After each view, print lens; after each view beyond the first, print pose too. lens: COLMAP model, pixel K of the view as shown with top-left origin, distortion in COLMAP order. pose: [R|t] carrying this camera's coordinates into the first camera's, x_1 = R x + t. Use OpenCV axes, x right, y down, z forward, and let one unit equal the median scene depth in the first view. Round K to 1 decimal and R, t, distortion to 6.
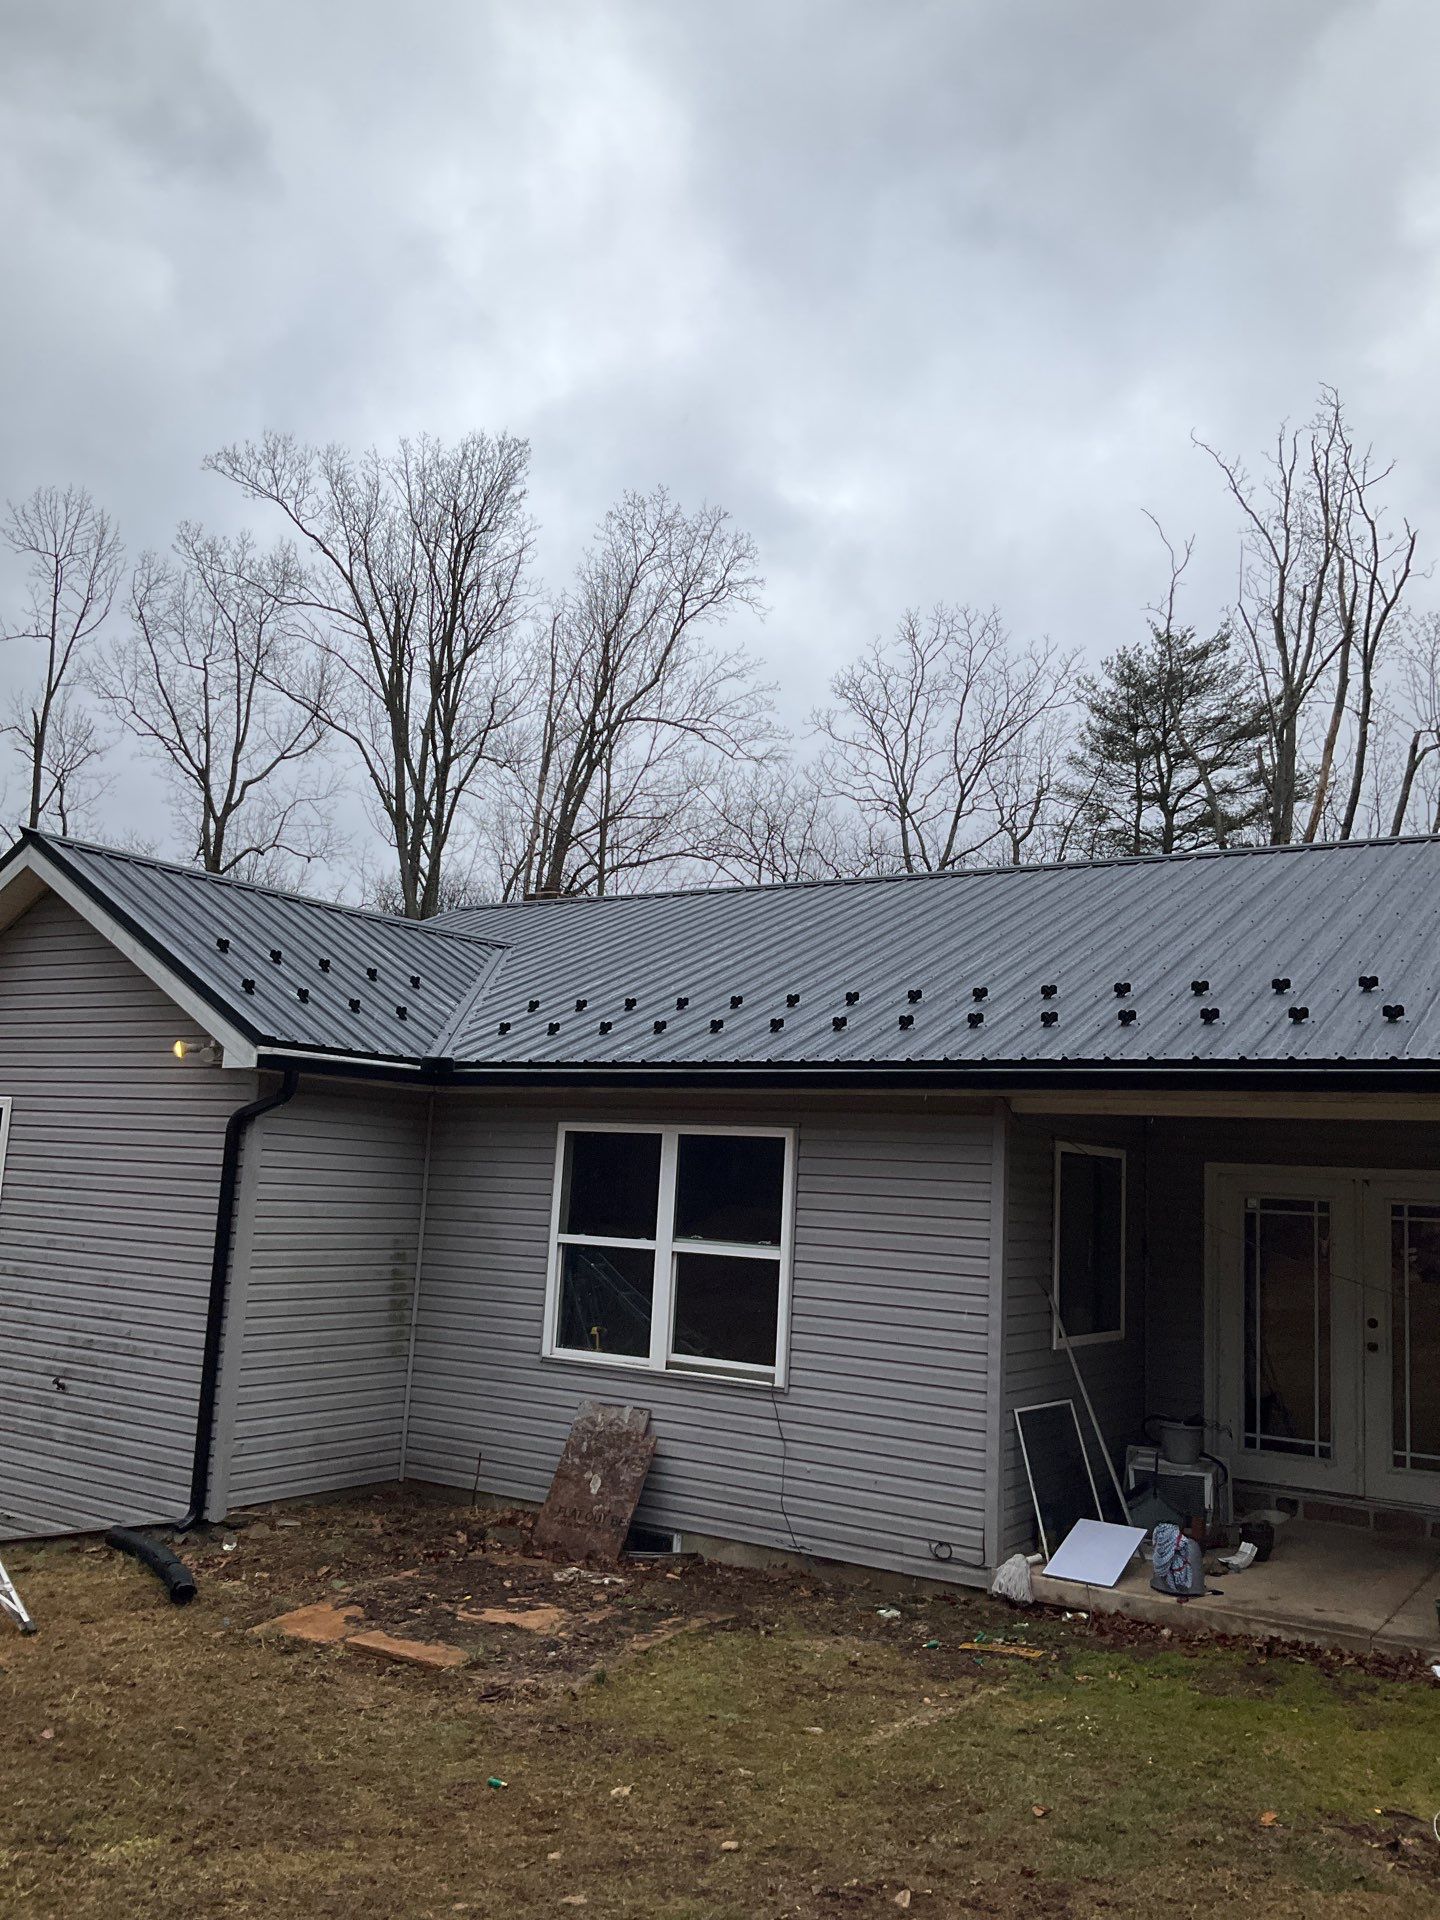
lens RADIAL K [[1566.9, 0, 719.5], [0, 1566.9, 968.6], [0, 0, 1]] dist [0.170470, -0.394309]
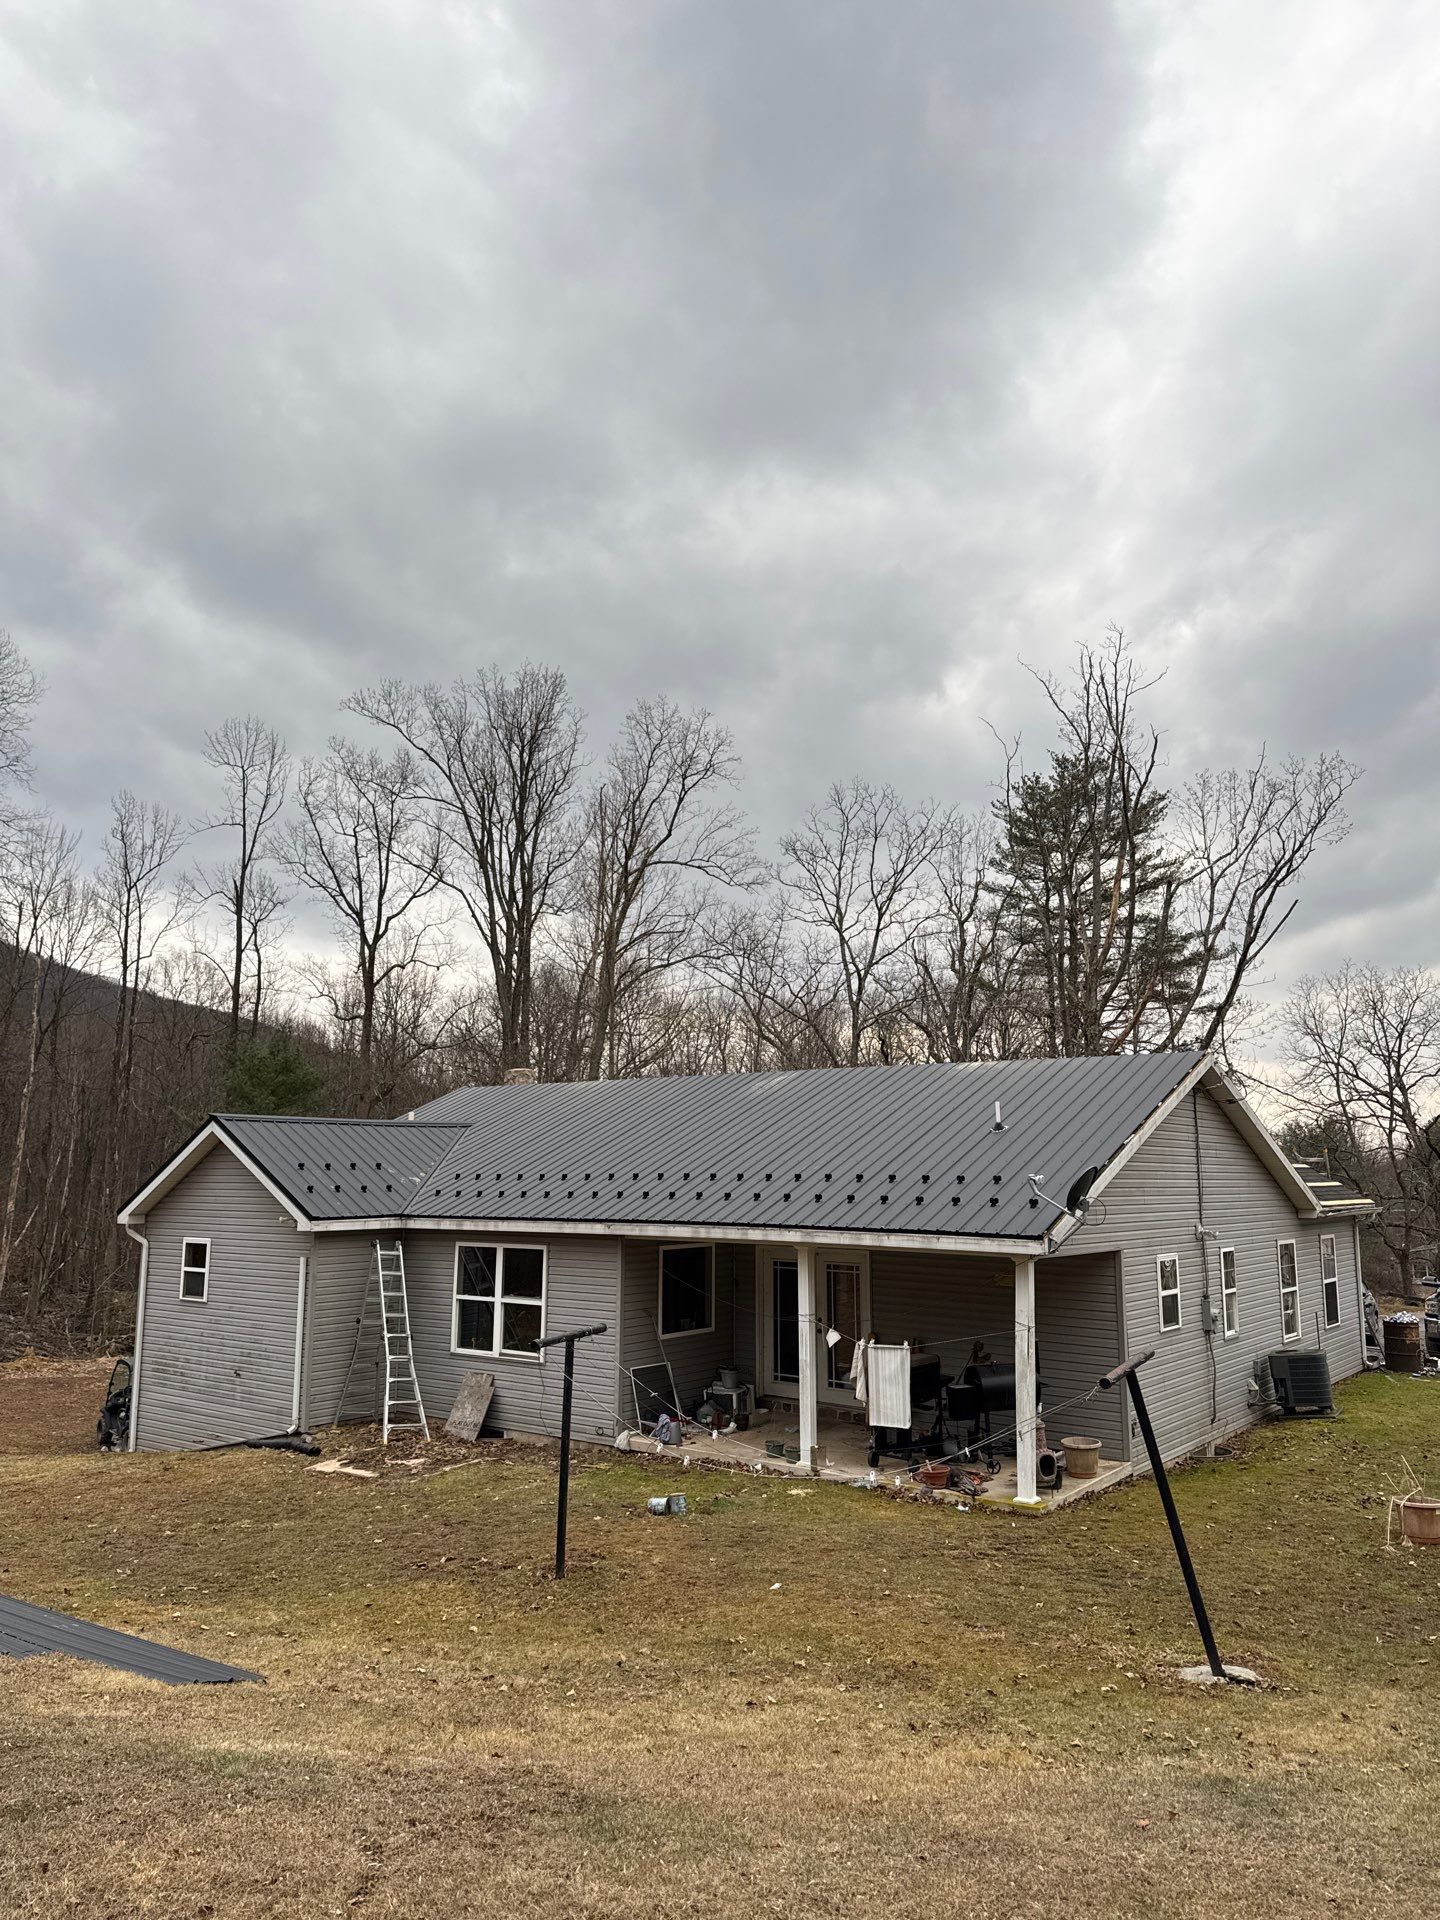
lens RADIAL K [[1326.1, 0, 703.1], [0, 1326.1, 965.6], [0, 0, 1]] dist [0.200196, -0.416475]
pose [[0.994379, -0.066370, -0.082500, 0.072376], [0.064697, 0.997645, -0.022797, -0.037977], [0.083819, 0.017332, 0.996330, -0.142250]]
